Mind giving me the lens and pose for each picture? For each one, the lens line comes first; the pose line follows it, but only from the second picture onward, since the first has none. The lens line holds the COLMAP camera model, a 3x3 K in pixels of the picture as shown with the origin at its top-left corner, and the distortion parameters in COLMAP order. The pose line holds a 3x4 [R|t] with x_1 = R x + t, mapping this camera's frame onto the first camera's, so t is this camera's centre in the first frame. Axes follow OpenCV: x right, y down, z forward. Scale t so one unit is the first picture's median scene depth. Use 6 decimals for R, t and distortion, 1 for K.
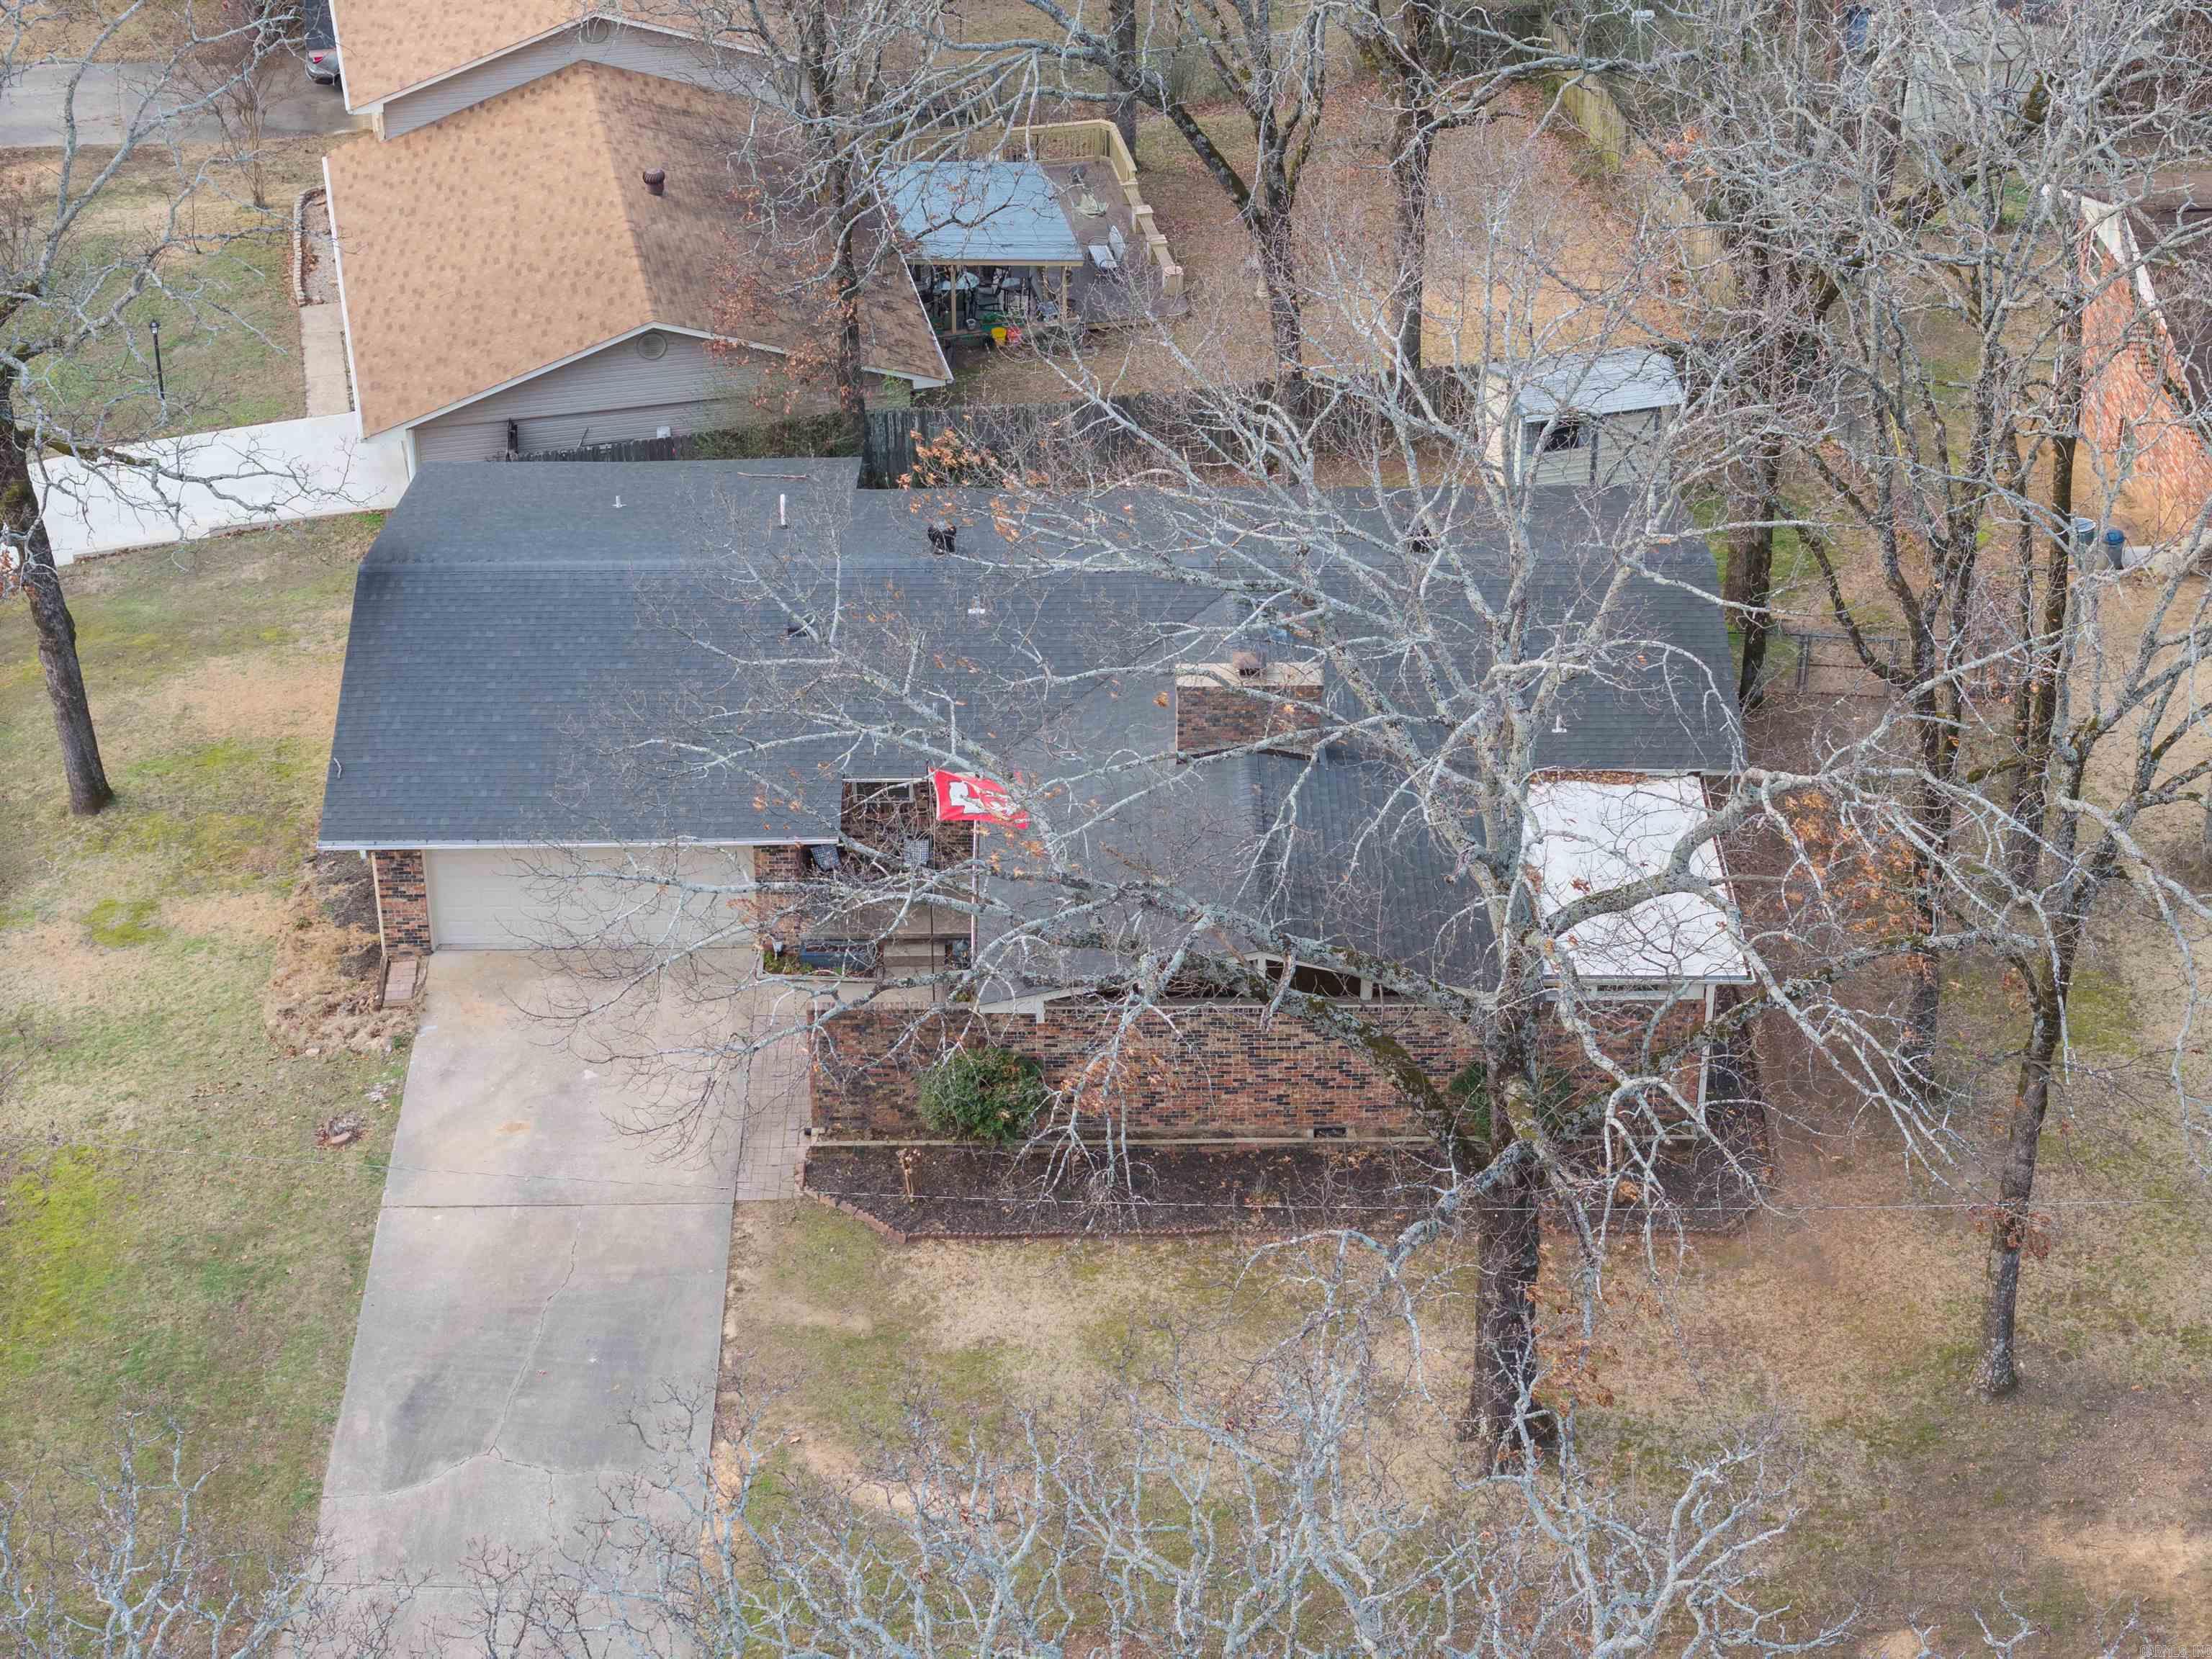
lens RADIAL K [[4461.3, 0, 1106.0], [0, 4461.3, 829.5], [0, 0, 1]] dist [-0.084918, 0.287043]
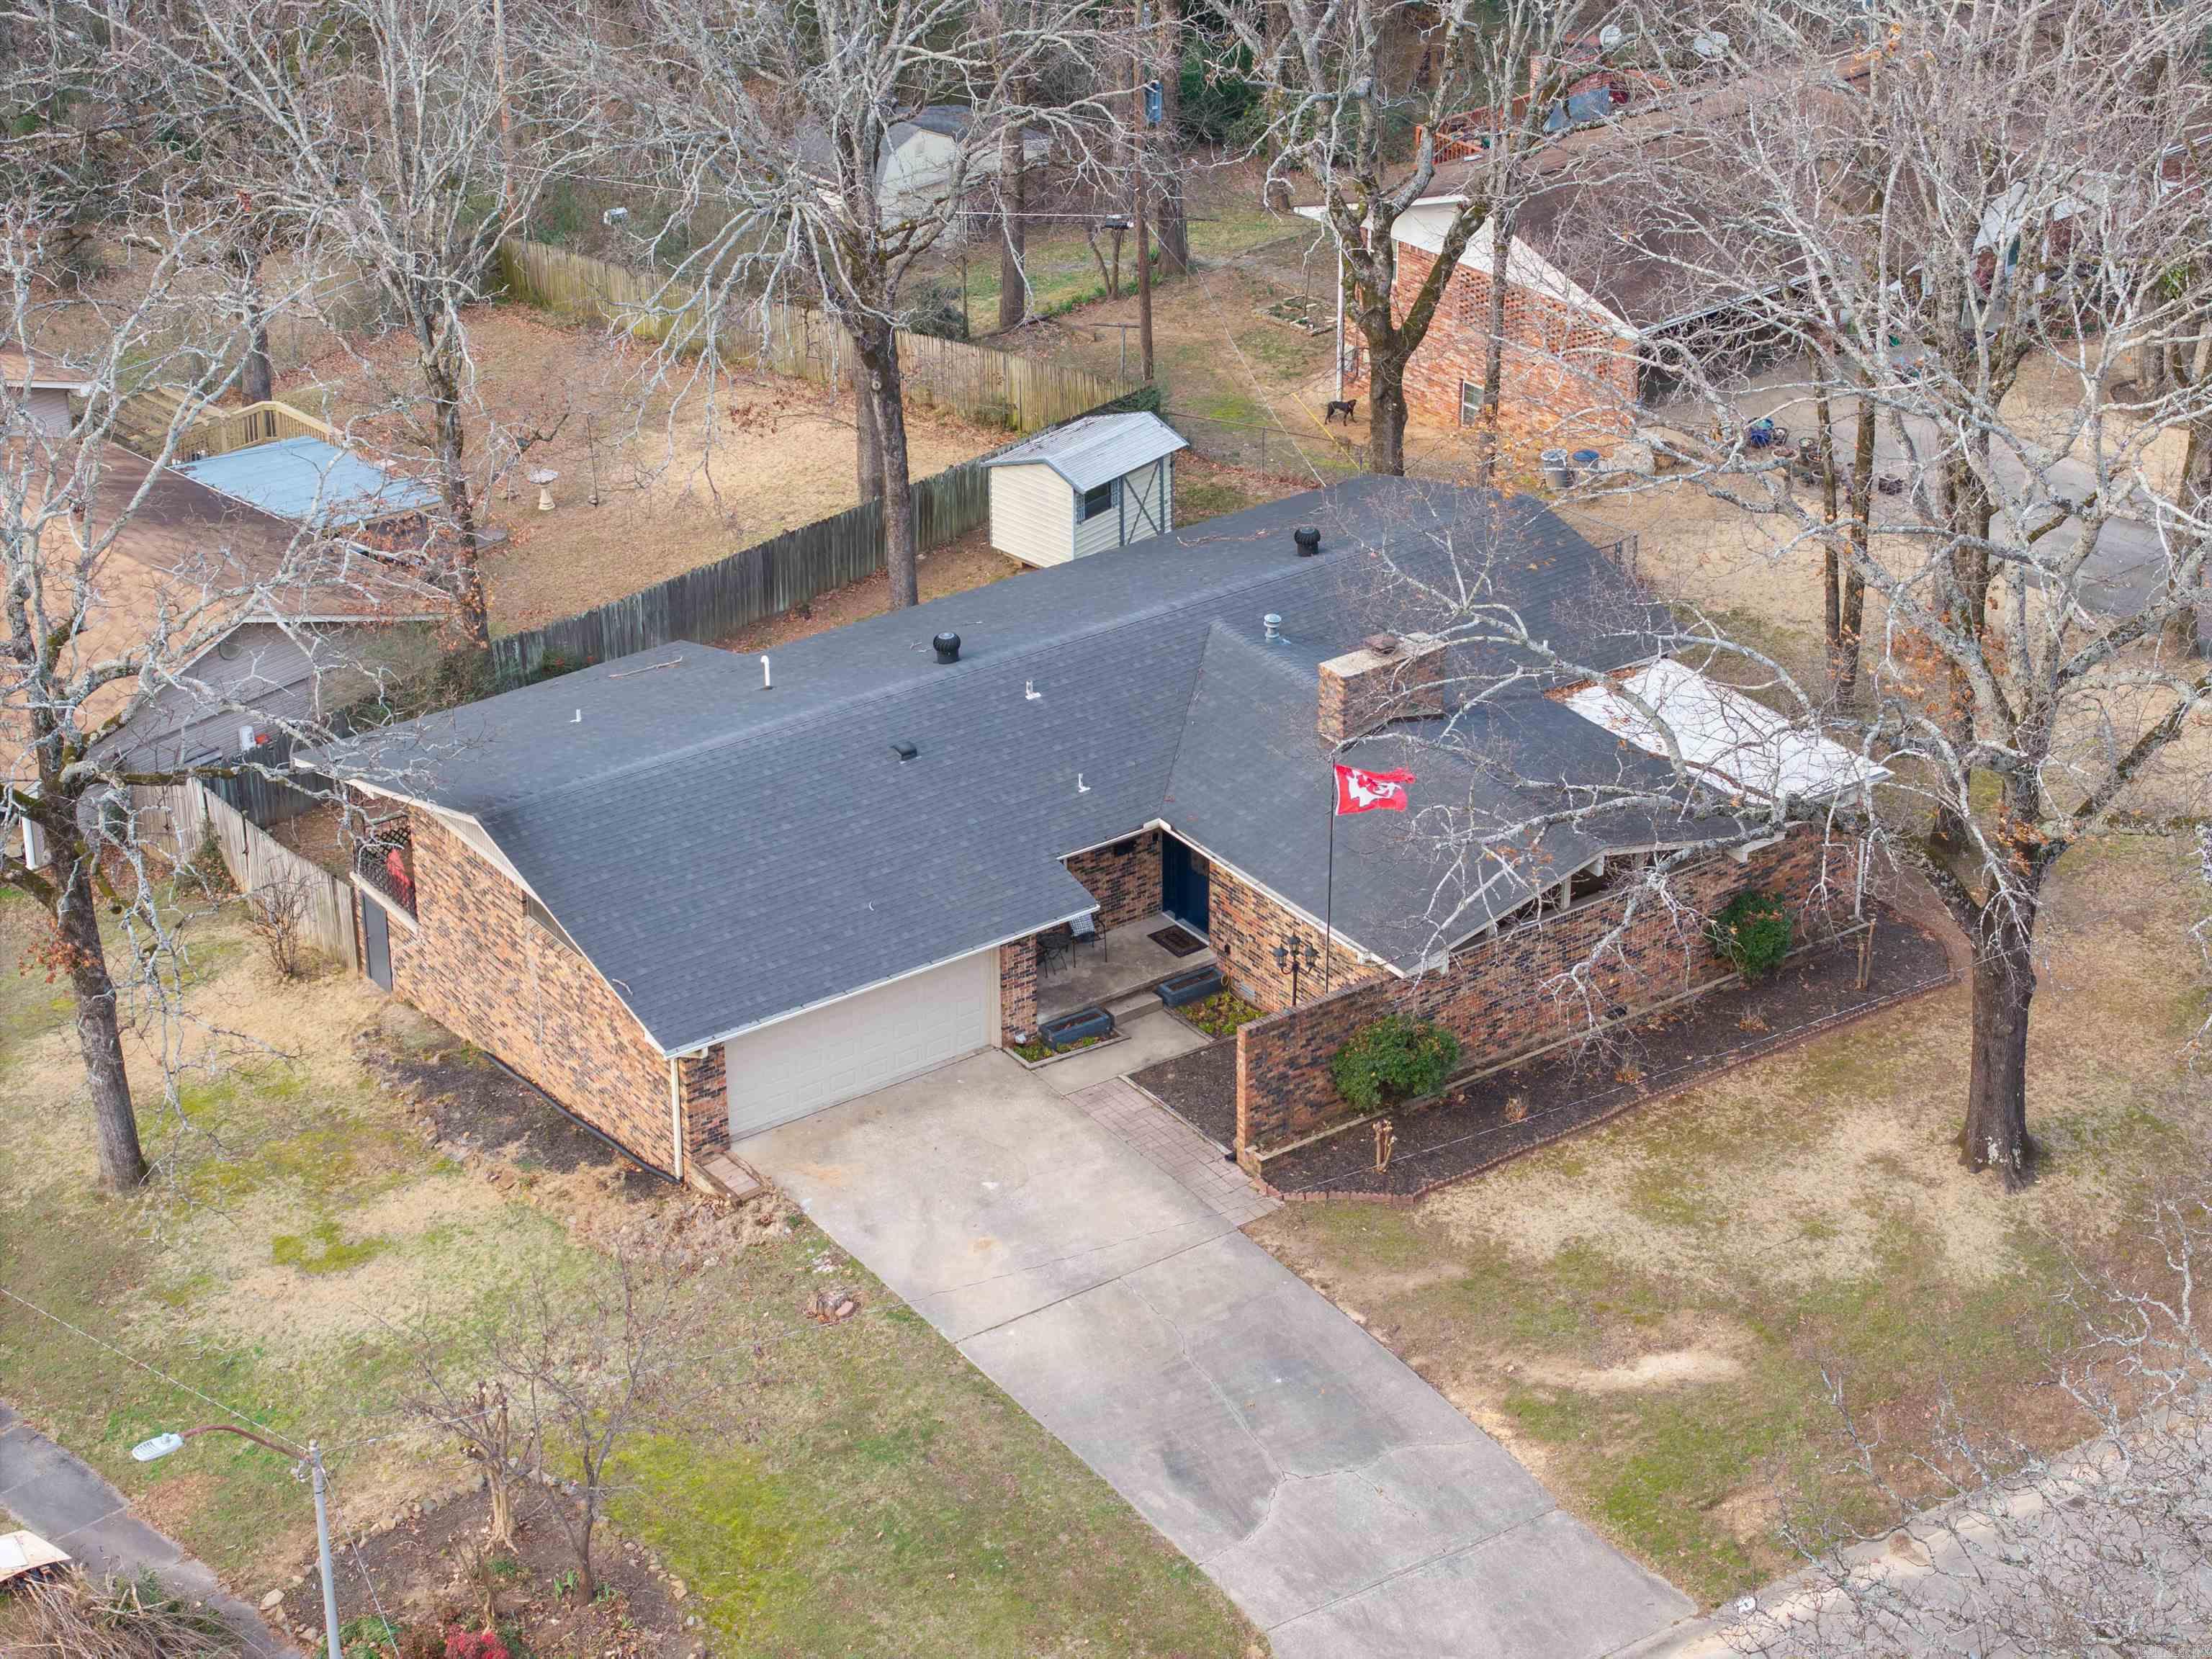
lens RADIAL K [[4461.3, 0, 1106.0], [0, 4461.3, 829.5], [0, 0, 1]] dist [-0.084918, 0.287043]
pose [[0.813794, -0.262574, 0.518453, -0.630110], [0.306312, 0.951930, 0.001307, -0.016522], [-0.493874, 0.157745, 0.855105, 0.104694]]
